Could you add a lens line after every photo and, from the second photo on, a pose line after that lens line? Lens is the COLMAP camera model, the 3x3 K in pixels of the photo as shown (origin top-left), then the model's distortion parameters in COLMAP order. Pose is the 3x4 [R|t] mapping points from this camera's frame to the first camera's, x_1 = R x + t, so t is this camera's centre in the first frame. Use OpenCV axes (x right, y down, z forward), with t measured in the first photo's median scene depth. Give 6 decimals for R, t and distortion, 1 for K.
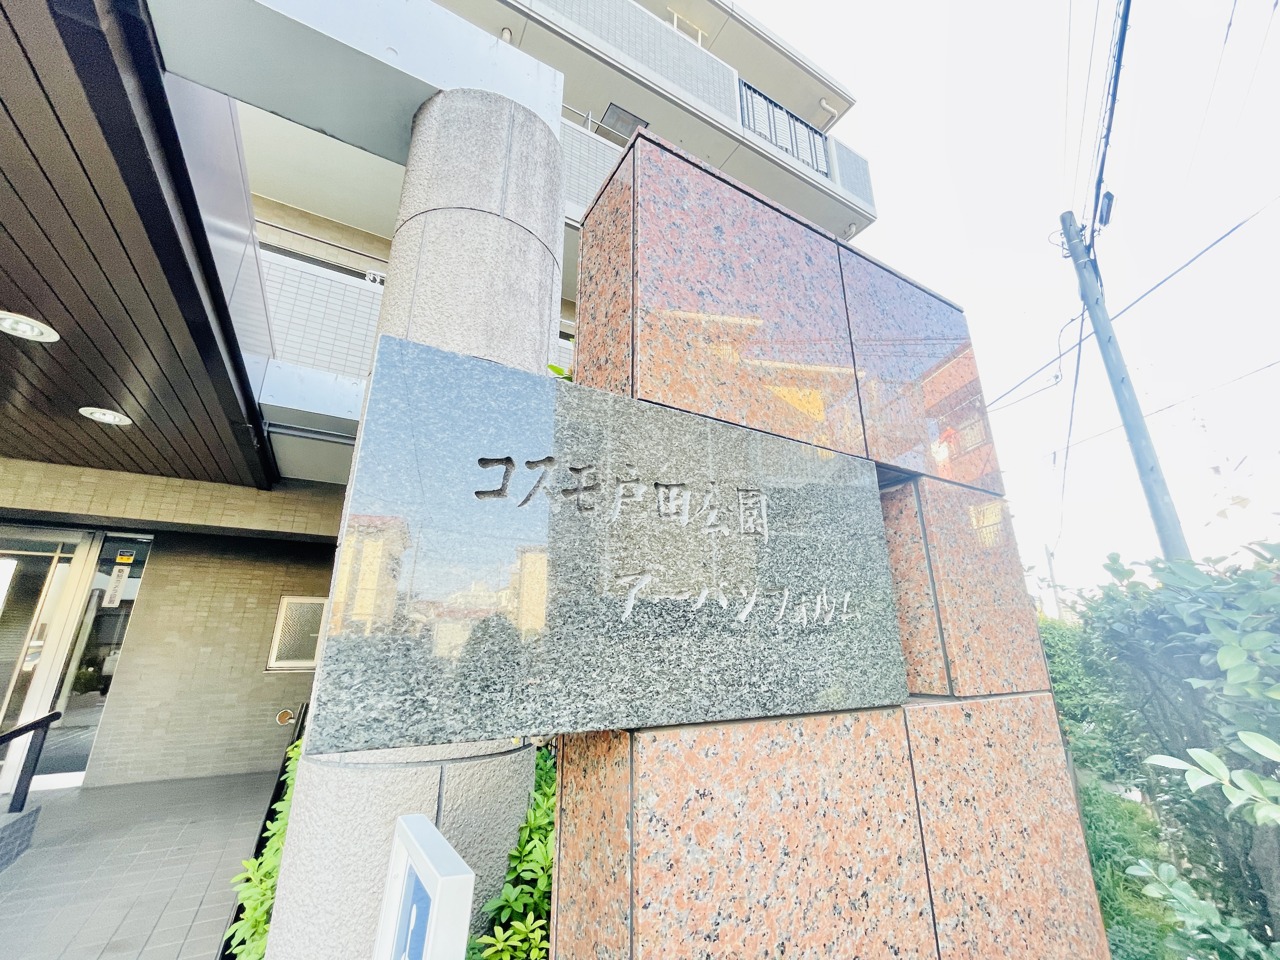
lens RADIAL K [[521.6, 0, 639.6], [0, 521.6, 478.7], [0, 0, 1]] dist [-0.001676, -0.000585]
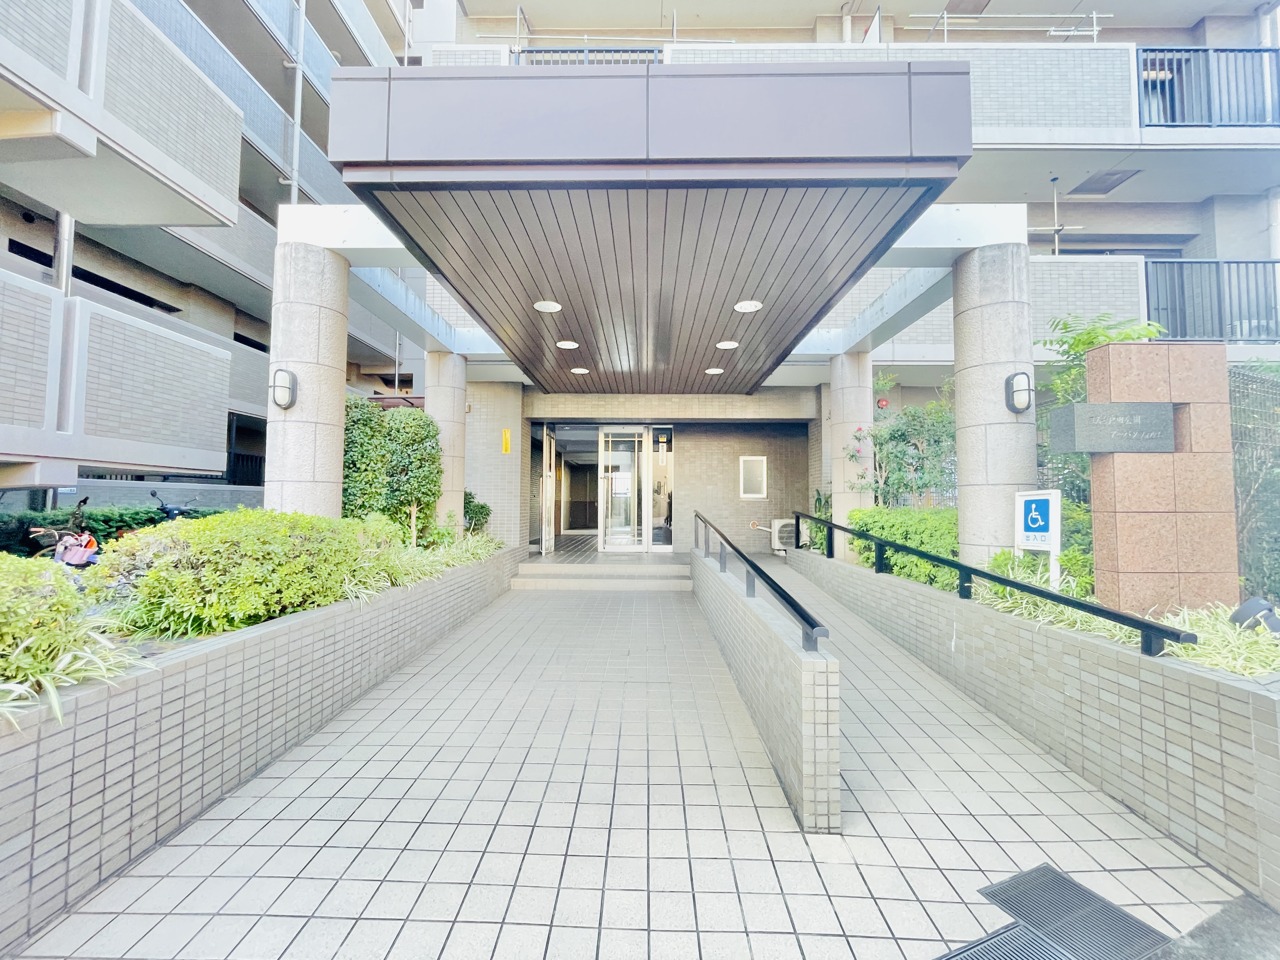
lens RADIAL K [[521.6, 0, 639.6], [0, 521.6, 478.7], [0, 0, 1]] dist [-0.001676, -0.000585]
pose [[0.860904, -0.021925, -0.508294, -0.148966], [0.154093, 0.963381, 0.219435, -0.131508], [0.484870, -0.267237, 0.832758, -0.616655]]
